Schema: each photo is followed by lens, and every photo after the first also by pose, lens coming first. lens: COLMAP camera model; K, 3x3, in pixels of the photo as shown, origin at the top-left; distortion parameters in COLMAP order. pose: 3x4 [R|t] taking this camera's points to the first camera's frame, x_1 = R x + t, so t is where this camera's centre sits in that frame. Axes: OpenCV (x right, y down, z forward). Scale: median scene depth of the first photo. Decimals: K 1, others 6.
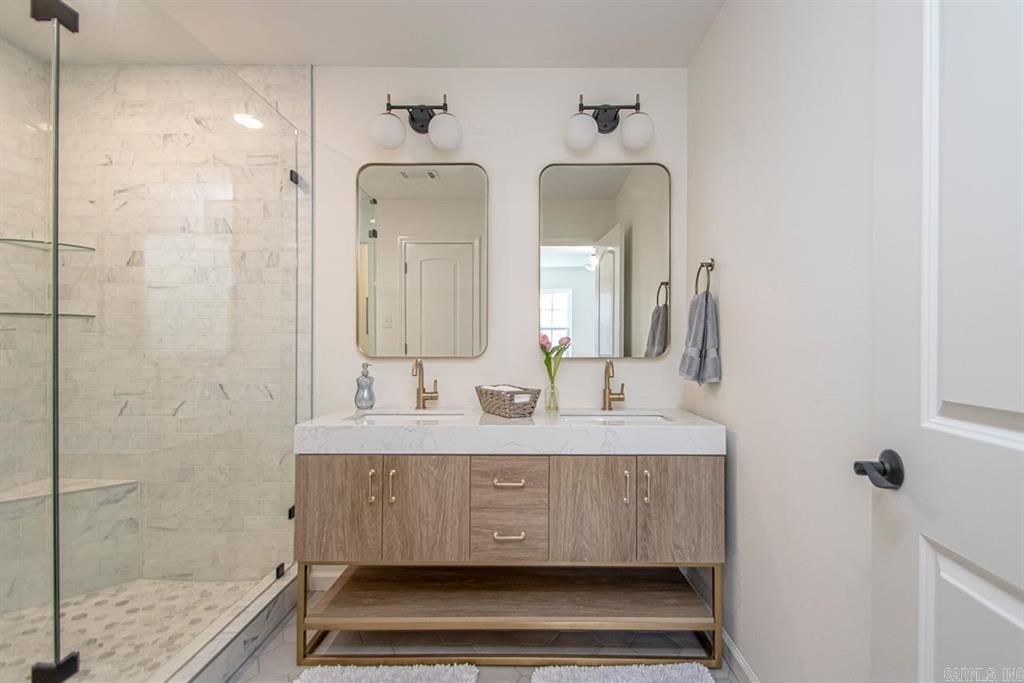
lens RADIAL K [[490.8, 0, 529.8], [0, 490.8, 356.8], [0, 0, 1]] dist [0.024291, -0.019781]
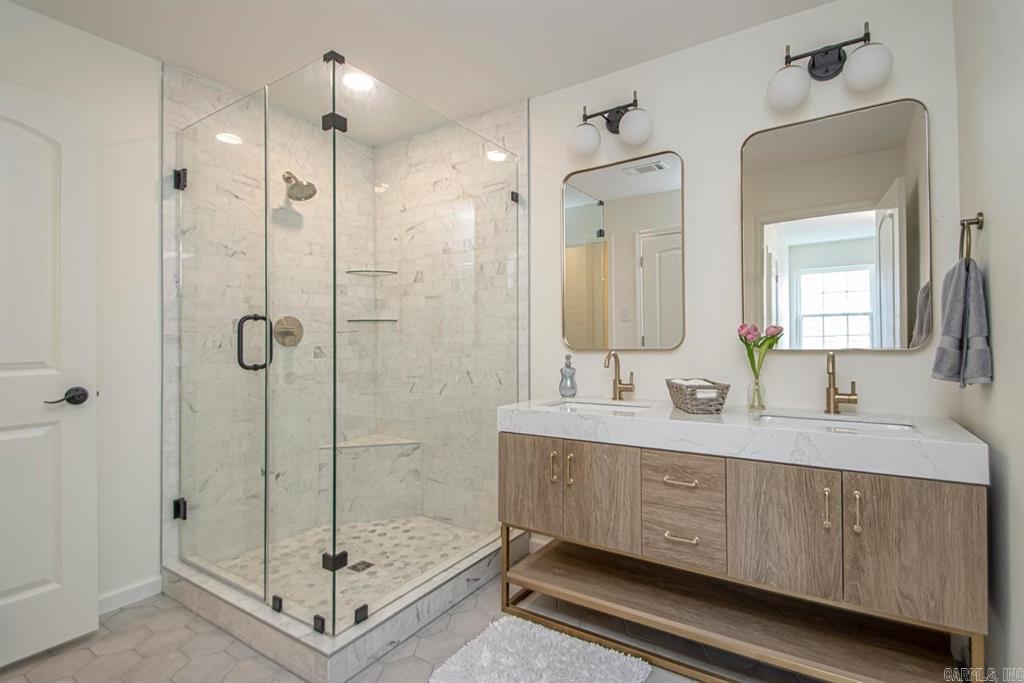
lens RADIAL K [[494.6, 0, 515.4], [0, 494.6, 341.2], [0, 0, 1]] dist [0.018265, -0.018501]
pose [[0.834818, -0.010822, -0.550420, 0.171802], [0.001474, 0.999847, -0.017423, 0.001457], [0.550525, 0.013734, 0.834706, 0.016720]]
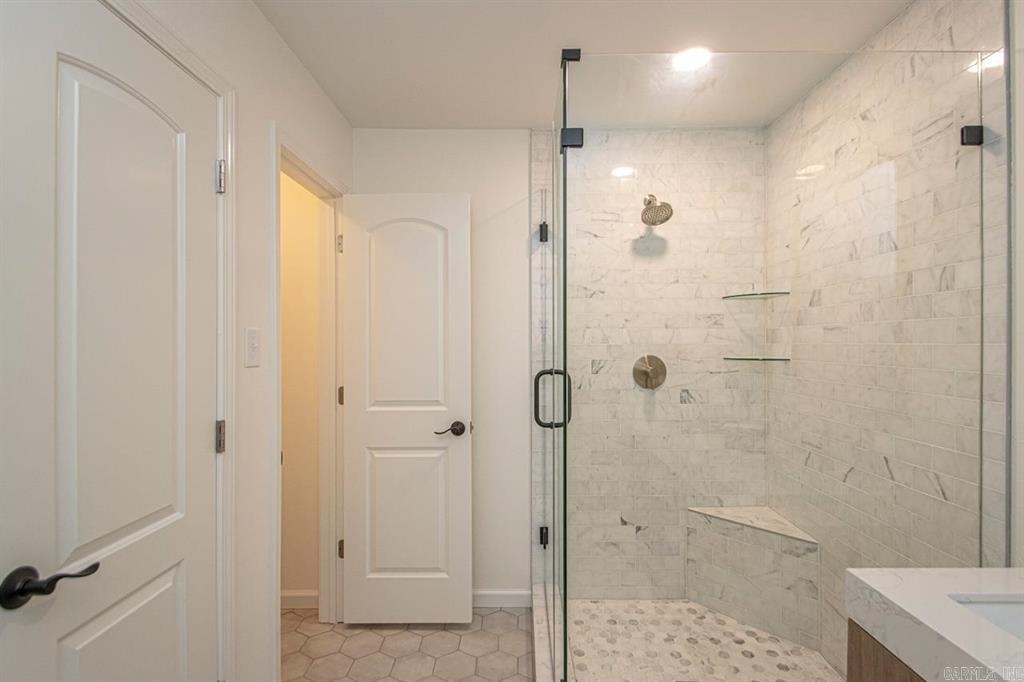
lens RADIAL K [[482.4, 0, 515.2], [0, 482.4, 344.5], [0, 0, 1]] dist [0.023384, -0.018617]
pose [[-0.004117, -0.002681, -0.999988, 0.103652], [-0.014277, 0.999895, -0.002622, -0.104534], [0.999890, 0.014266, -0.004154, 0.458291]]
